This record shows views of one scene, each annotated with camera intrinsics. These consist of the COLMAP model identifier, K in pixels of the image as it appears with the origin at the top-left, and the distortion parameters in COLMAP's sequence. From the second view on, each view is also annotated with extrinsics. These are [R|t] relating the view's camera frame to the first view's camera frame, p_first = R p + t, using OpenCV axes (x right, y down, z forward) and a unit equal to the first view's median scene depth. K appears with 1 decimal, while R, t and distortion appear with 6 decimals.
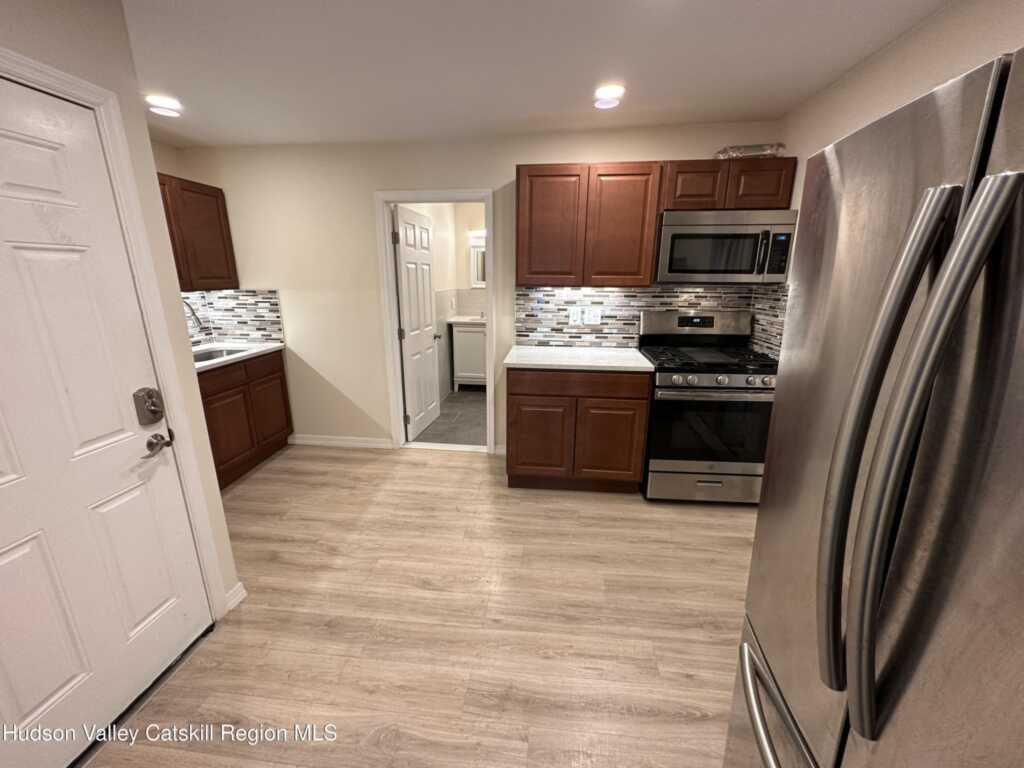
lens RADIAL K [[406.8, 0, 511.0], [0, 406.8, 385.4], [0, 0, 1]] dist [-0.001839, 0.000300]
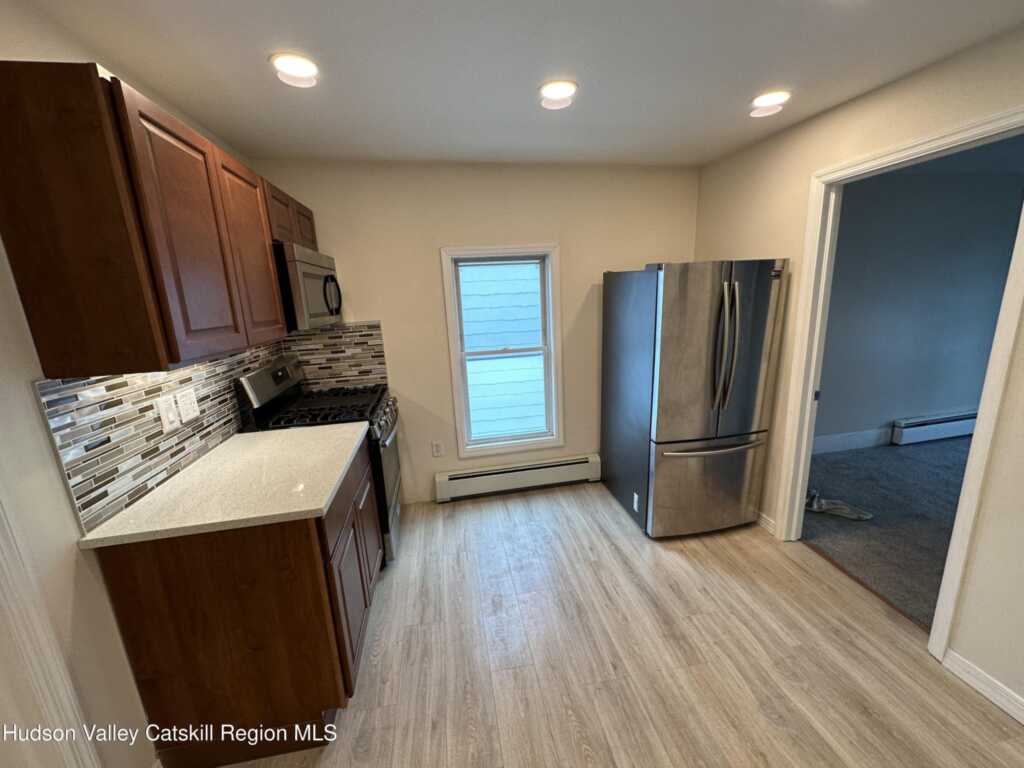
lens RADIAL K [[406.8, 0, 512.7], [0, 406.8, 383.7], [0, 0, 1]] dist [-0.001839, 0.000300]
pose [[-0.291665, -0.196187, 0.936185, -0.435908], [0.292994, 0.913369, 0.282687, -0.221952], [-0.910542, 0.356746, -0.208916, 0.701345]]
